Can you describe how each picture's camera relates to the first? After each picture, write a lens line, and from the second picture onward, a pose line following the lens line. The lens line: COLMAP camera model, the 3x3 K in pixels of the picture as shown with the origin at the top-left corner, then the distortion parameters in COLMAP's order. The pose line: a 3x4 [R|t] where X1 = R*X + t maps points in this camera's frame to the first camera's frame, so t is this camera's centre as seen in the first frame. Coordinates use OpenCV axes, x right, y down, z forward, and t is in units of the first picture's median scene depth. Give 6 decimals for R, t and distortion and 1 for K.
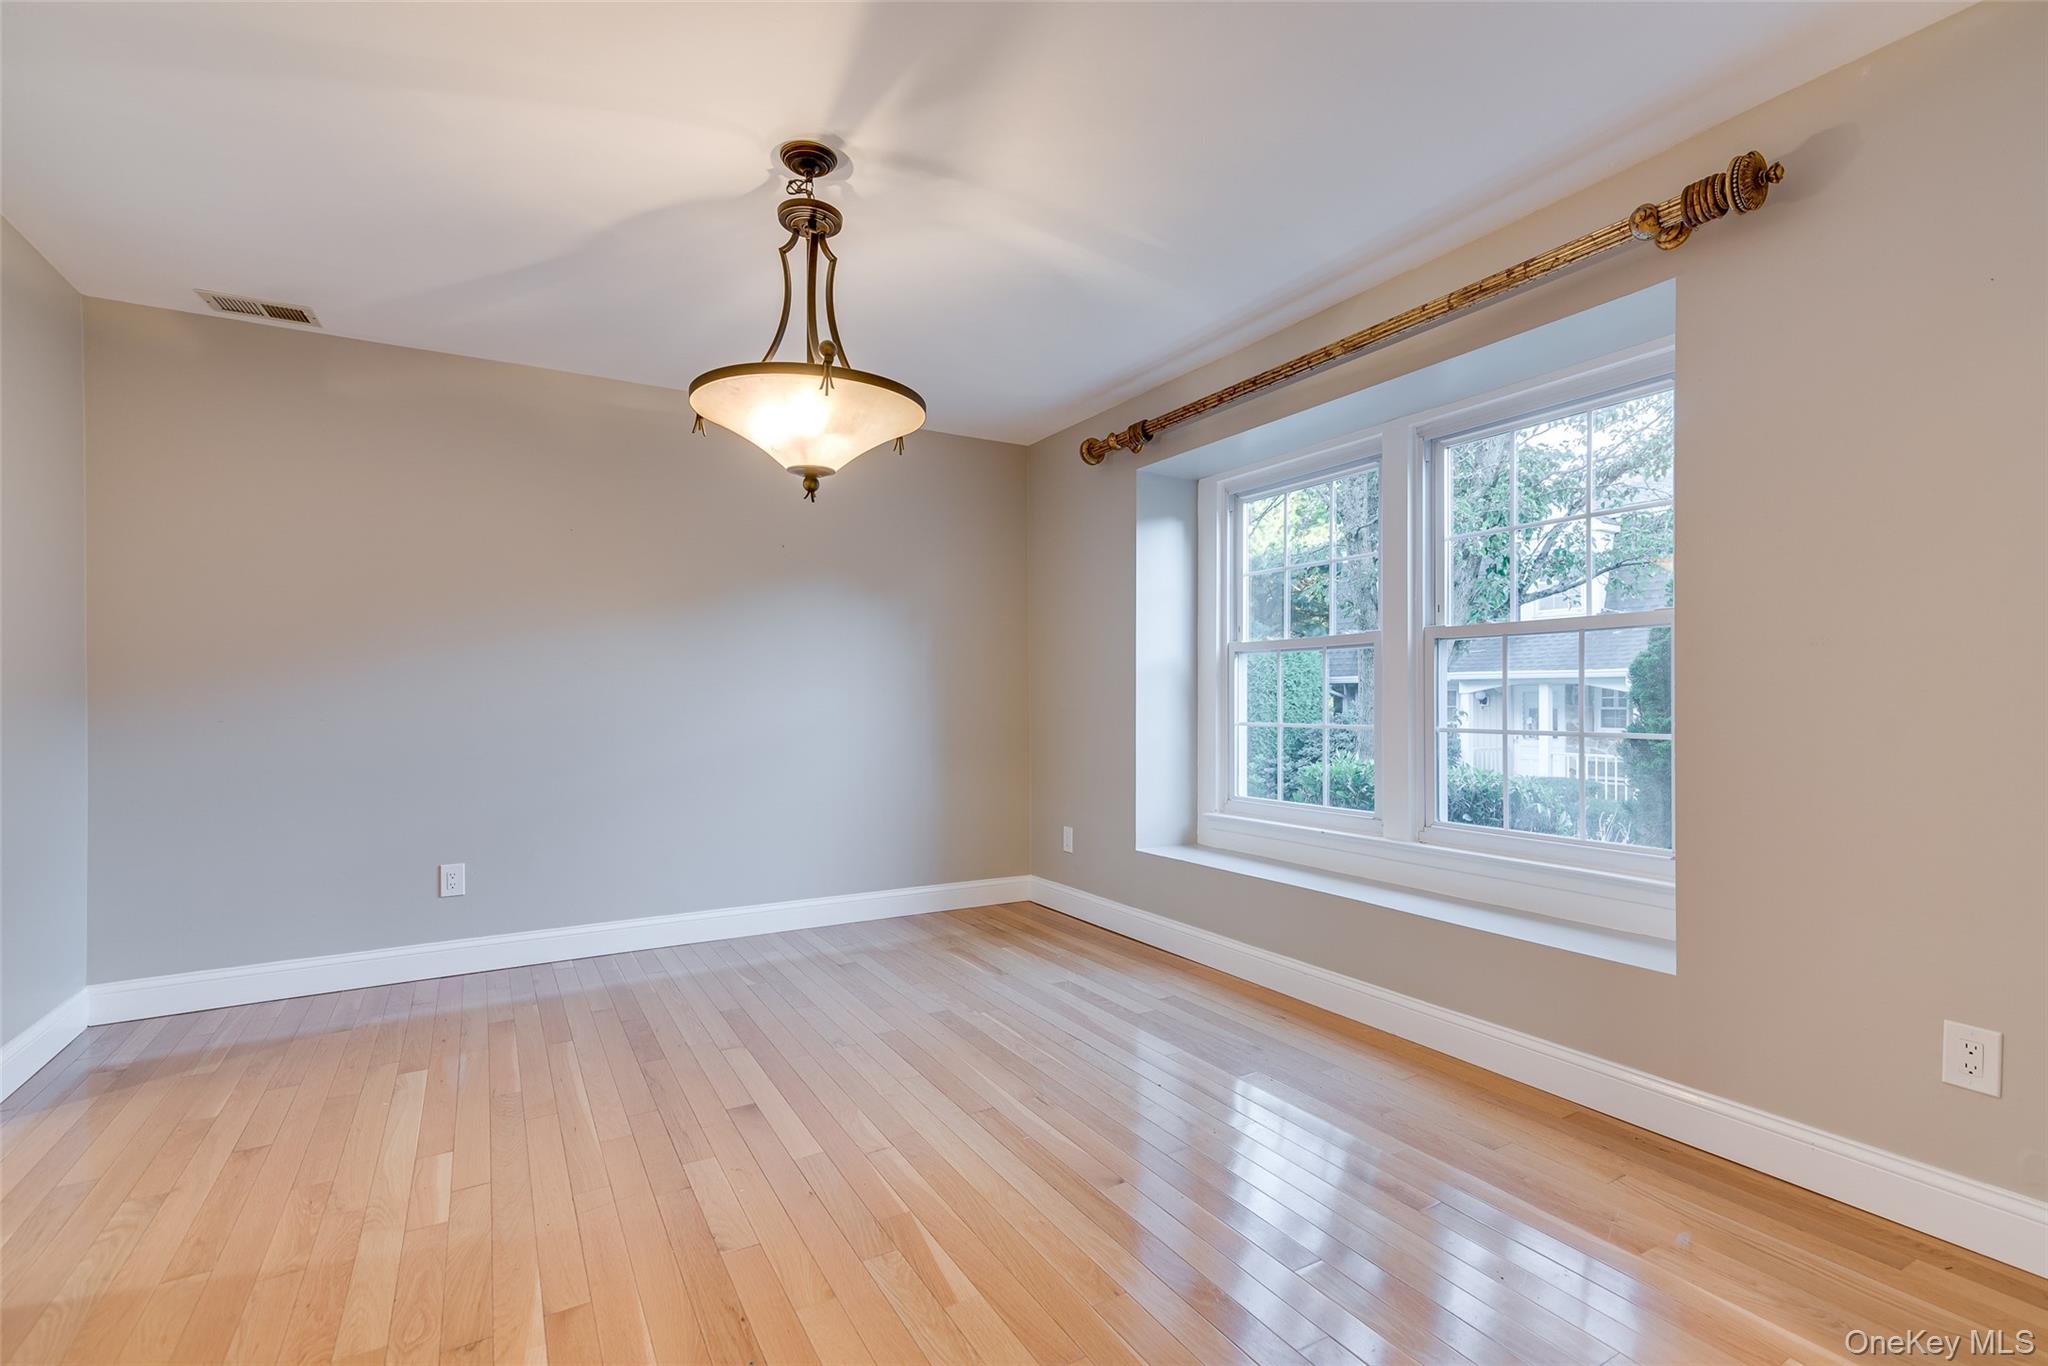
lens RADIAL K [[941.6, 0, 1034.7], [0, 941.6, 689.7], [0, 0, 1]] dist [0.019772, -0.000027]
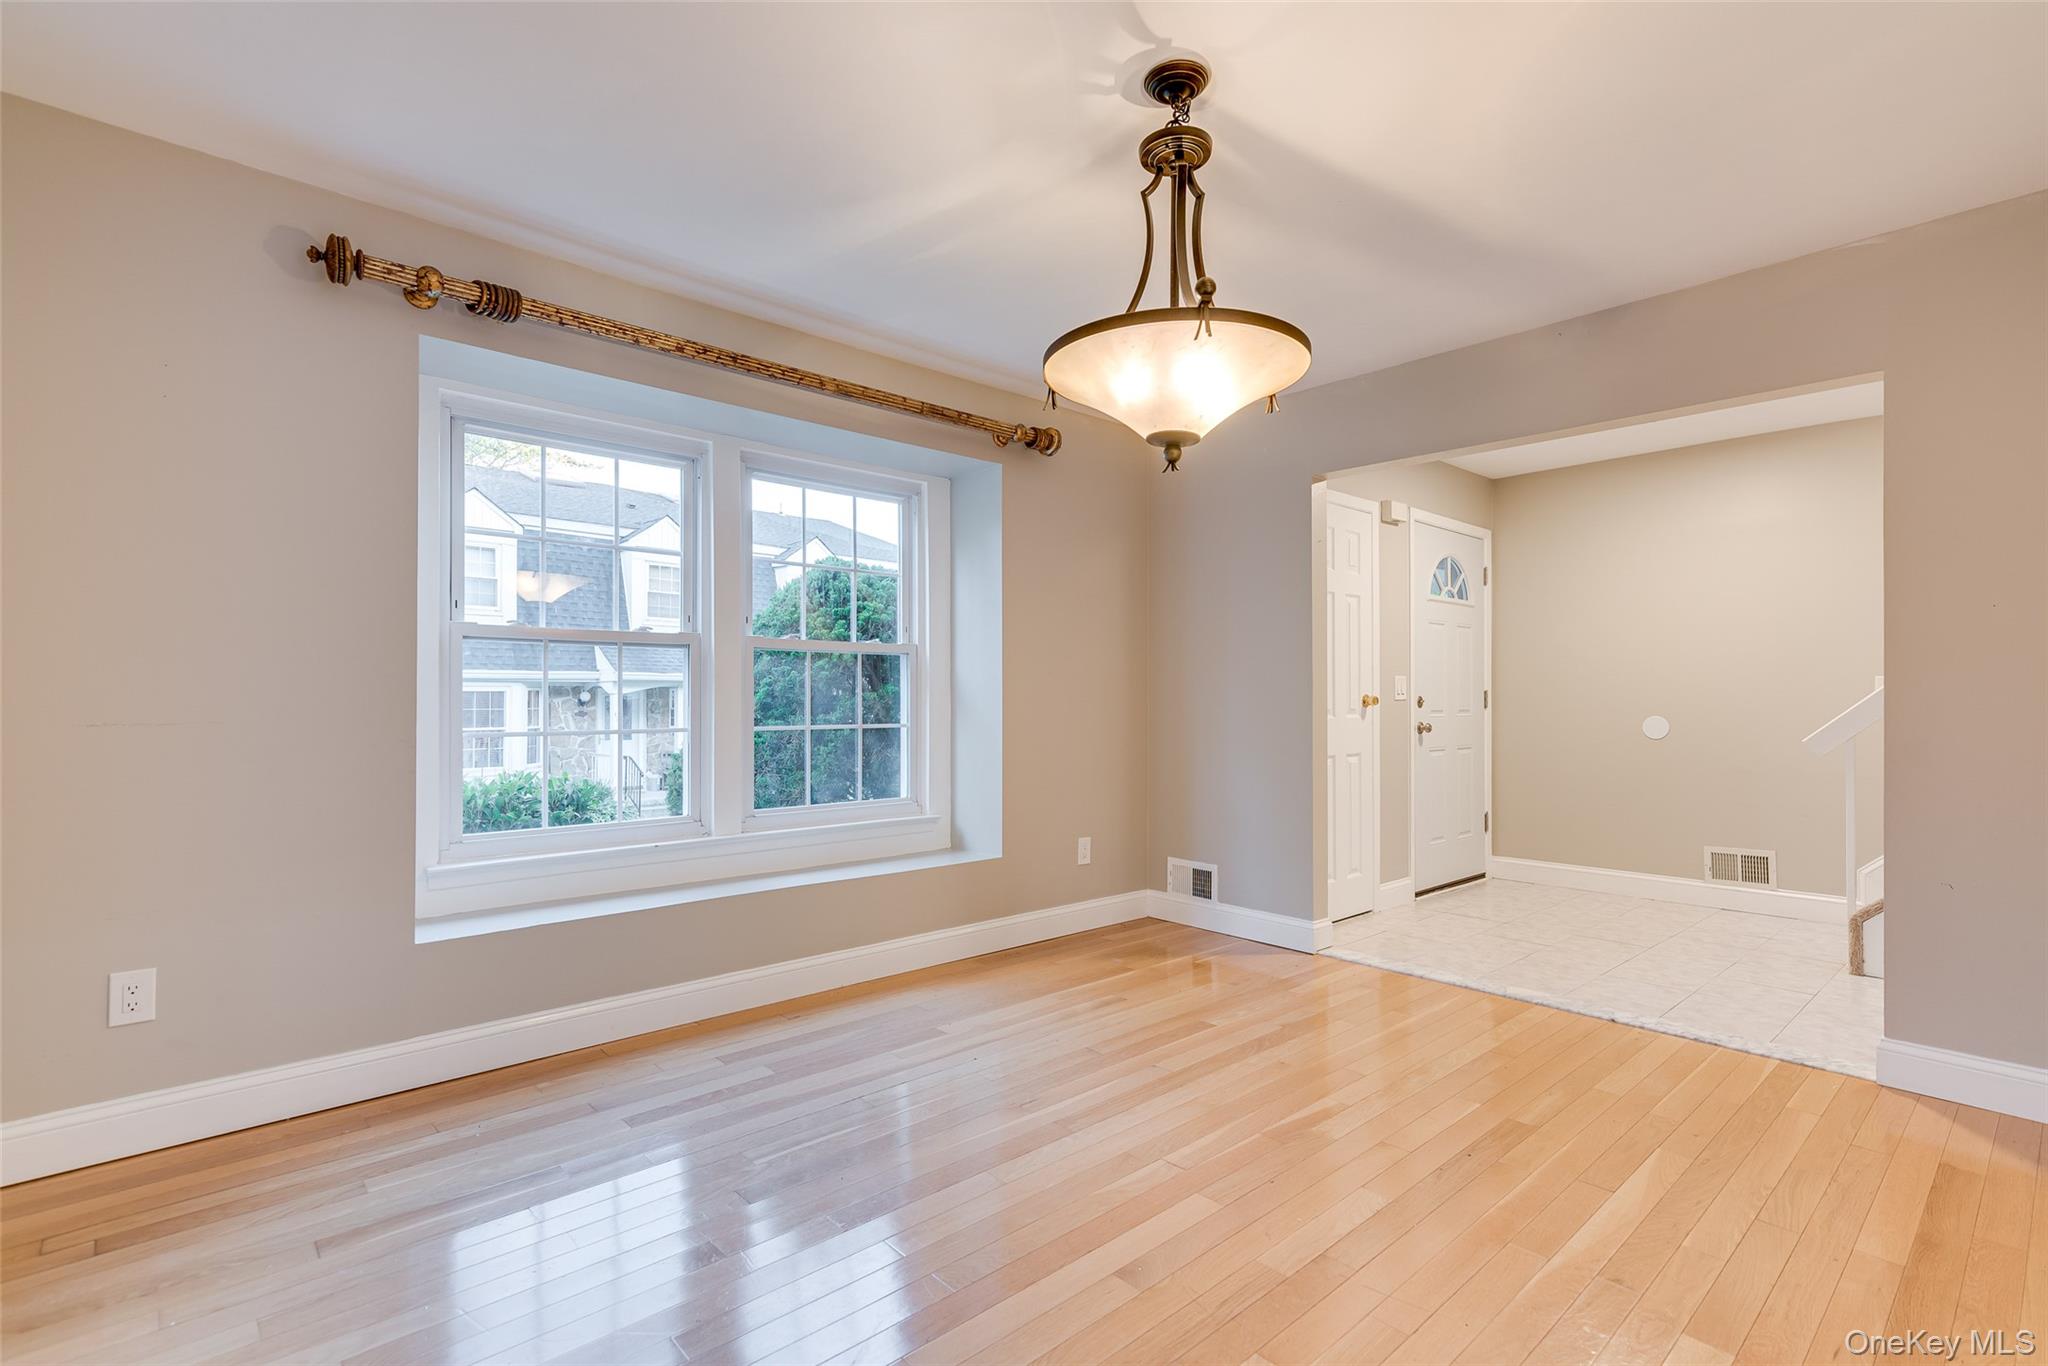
lens RADIAL K [[941.6, 0, 1034.1], [0, 941.6, 693.4], [0, 0, 1]] dist [0.019772, -0.000027]
pose [[-0.206483, 0.006106, 0.978431, -0.806190], [-0.010421, 0.999910, -0.008439, 0.006790], [-0.978395, -0.011939, -0.206401, 0.993030]]
